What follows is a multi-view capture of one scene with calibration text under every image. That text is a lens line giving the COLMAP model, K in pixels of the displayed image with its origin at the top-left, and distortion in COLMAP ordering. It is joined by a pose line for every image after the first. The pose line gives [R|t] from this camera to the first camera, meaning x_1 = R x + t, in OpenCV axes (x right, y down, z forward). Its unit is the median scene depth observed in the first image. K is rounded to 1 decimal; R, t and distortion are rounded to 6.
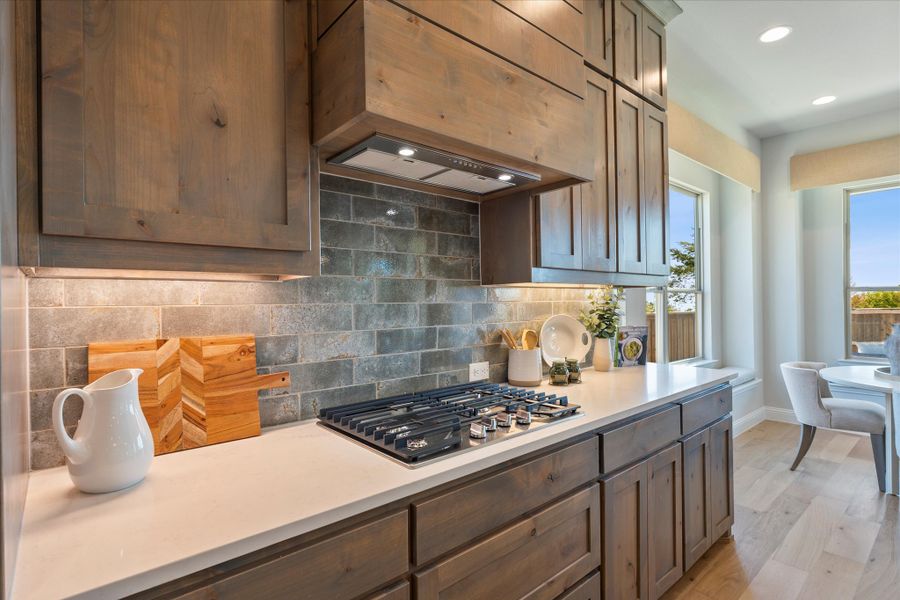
lens RADIAL K [[446.8, 0, 448.3], [0, 446.8, 296.9], [0, 0, 1]] dist [0.004076, 0.000072]
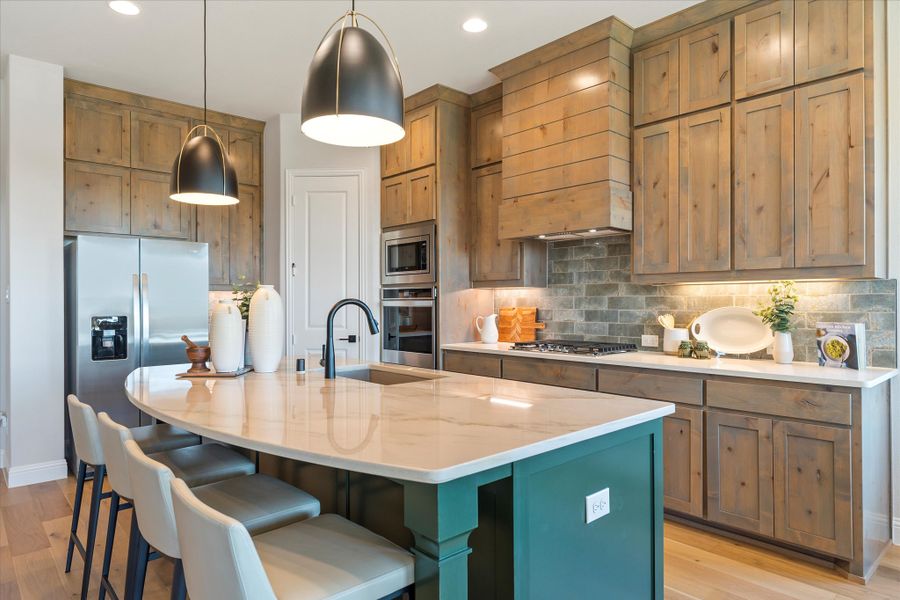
lens RADIAL K [[553.6, 0, 448.7], [0, 553.6, 300.0], [0, 0, 1]] dist [0.000469, 0.000098]
pose [[0.036210, 0.010424, -0.999290, 2.310166], [0.014081, 0.999841, 0.010940, -0.006551], [0.999245, -0.014467, 0.036058, 0.277885]]
